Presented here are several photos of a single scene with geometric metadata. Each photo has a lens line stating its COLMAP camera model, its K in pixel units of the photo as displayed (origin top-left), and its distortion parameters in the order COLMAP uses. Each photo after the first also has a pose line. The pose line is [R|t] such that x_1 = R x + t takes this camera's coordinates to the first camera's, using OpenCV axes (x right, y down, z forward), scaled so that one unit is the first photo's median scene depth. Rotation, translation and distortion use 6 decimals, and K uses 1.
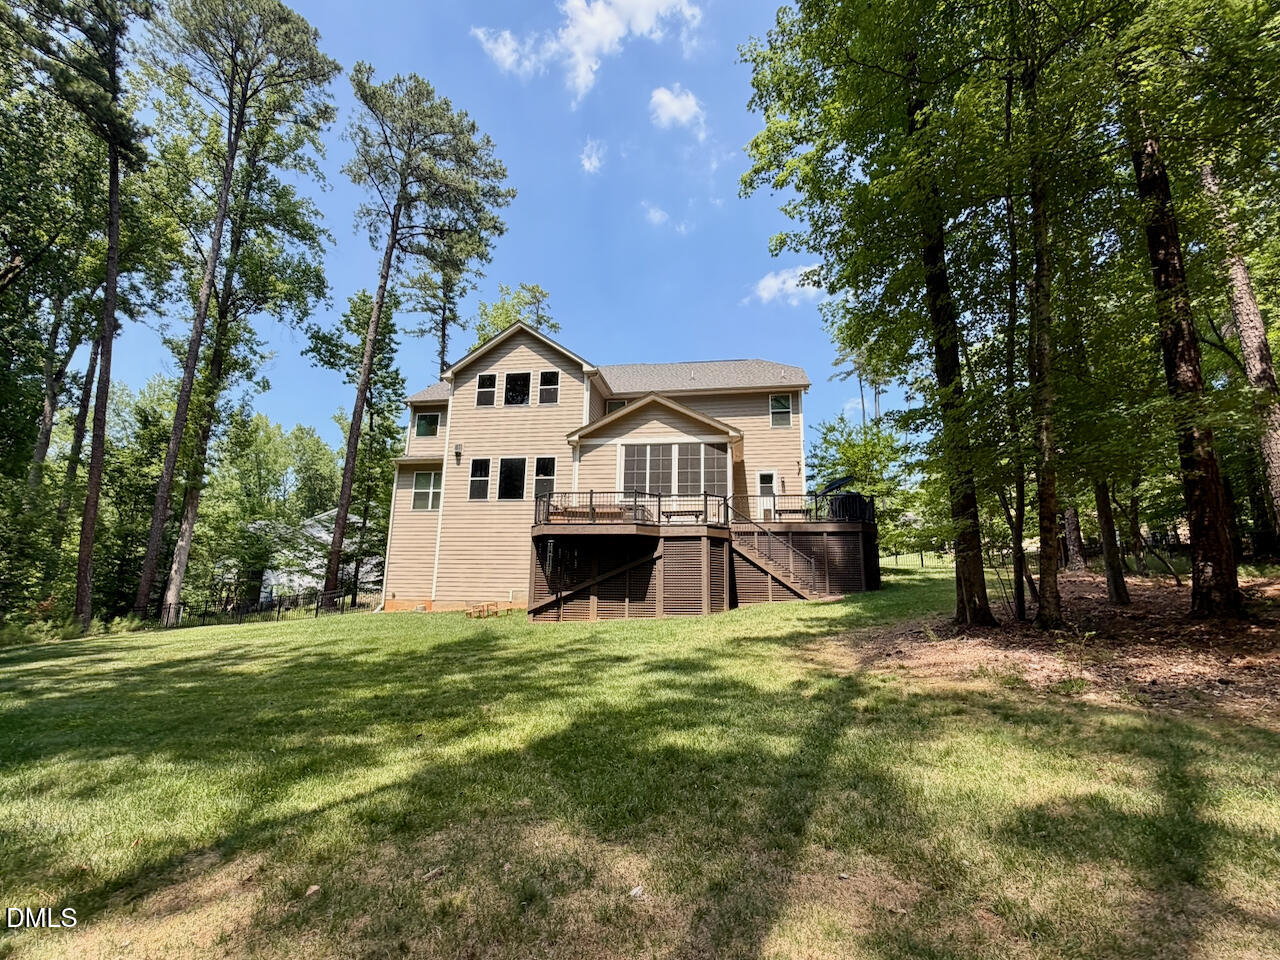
lens RADIAL K [[602.4, 0, 643.8], [0, 602.4, 483.3], [0, 0, 1]] dist [-0.000145, 0.000021]
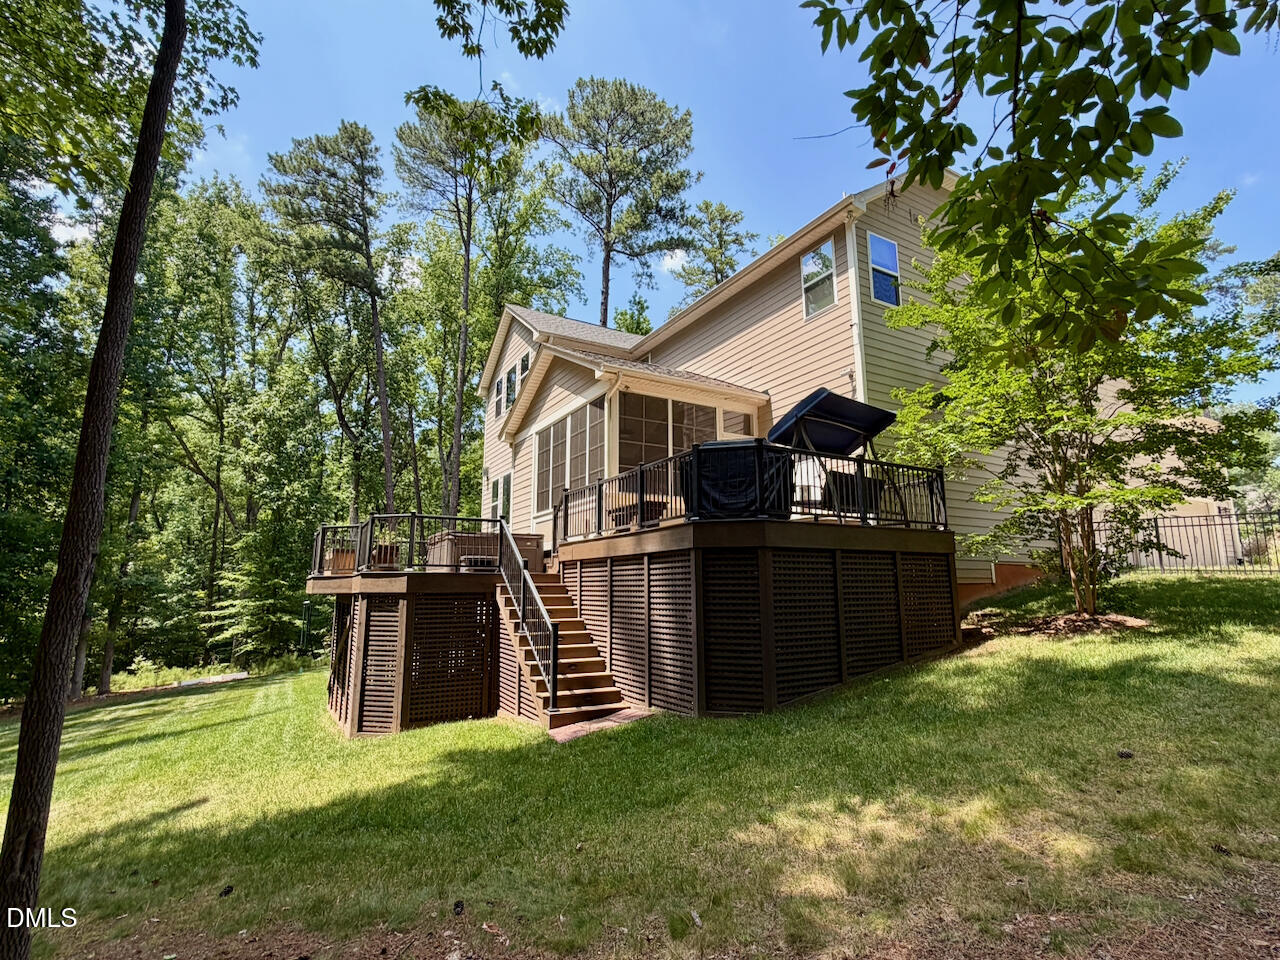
lens RADIAL K [[602.4, 0, 643.8], [0, 602.4, 483.3], [0, 0, 1]] dist [-0.000145, 0.000021]
pose [[0.640025, -0.153710, -0.752822, 0.496325], [0.174344, 0.983282, -0.052543, 0.043345], [0.748313, -0.097621, 0.656123, 0.583405]]
